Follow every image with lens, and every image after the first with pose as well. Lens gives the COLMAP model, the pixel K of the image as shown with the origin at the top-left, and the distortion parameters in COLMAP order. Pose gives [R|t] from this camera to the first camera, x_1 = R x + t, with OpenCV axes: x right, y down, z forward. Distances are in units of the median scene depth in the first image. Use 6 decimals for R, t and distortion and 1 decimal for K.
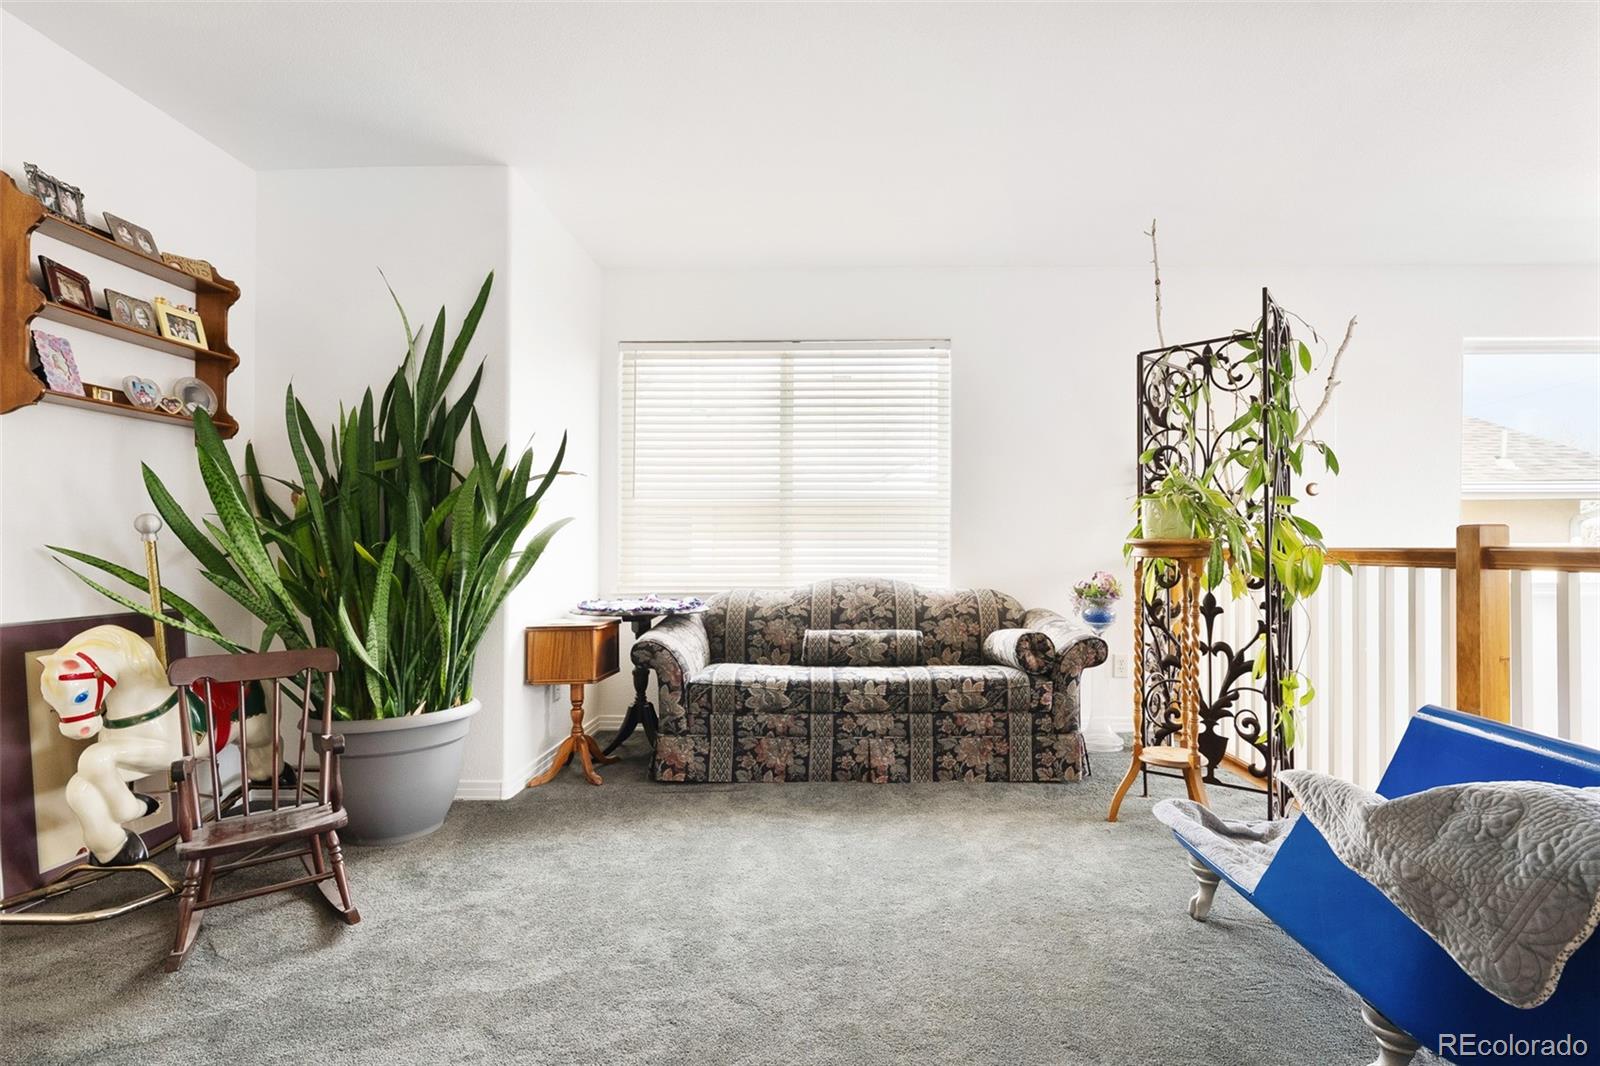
lens RADIAL K [[771.3, 0, 828.6], [0, 771.3, 542.9], [0, 0, 1]] dist [0.001963, -0.001609]
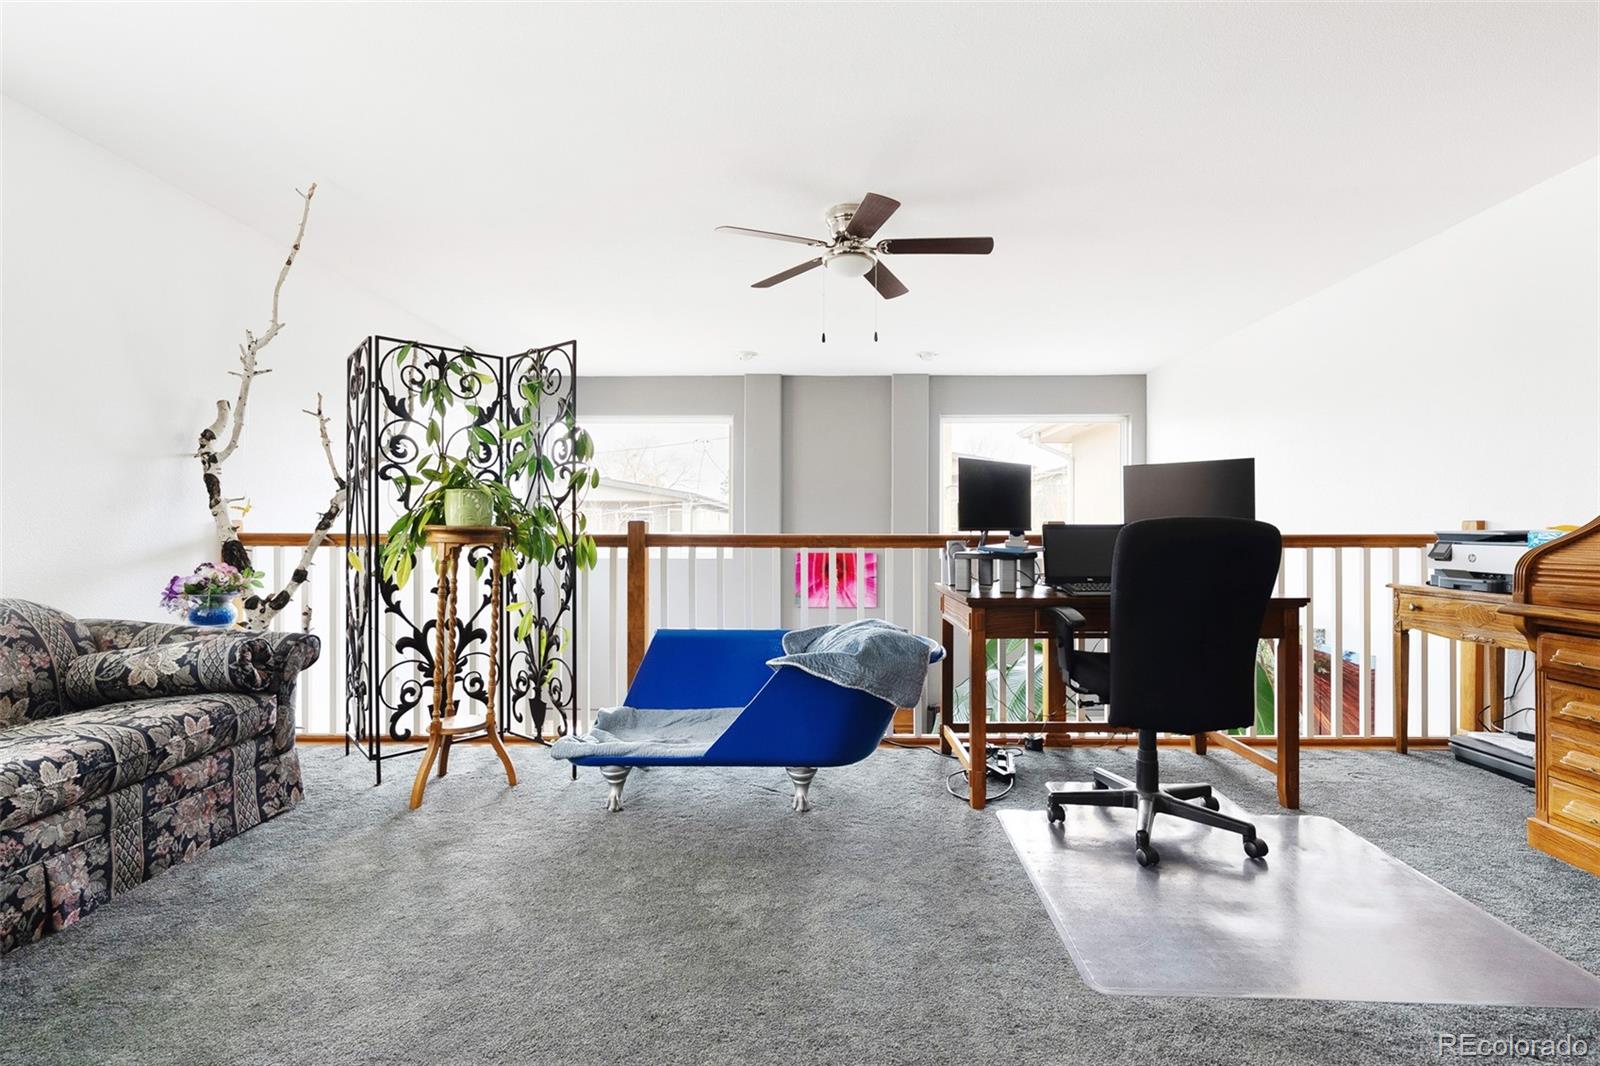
lens RADIAL K [[724.3, 0, 825.8], [0, 724.3, 534.4], [0, 0, 1]] dist [0.002569, -0.001532]
pose [[-0.023310, 0.000340, 0.999728, -0.510093], [-0.008436, 0.999964, -0.000537, 0.002212], [-0.999693, -0.008446, -0.023306, 0.427582]]
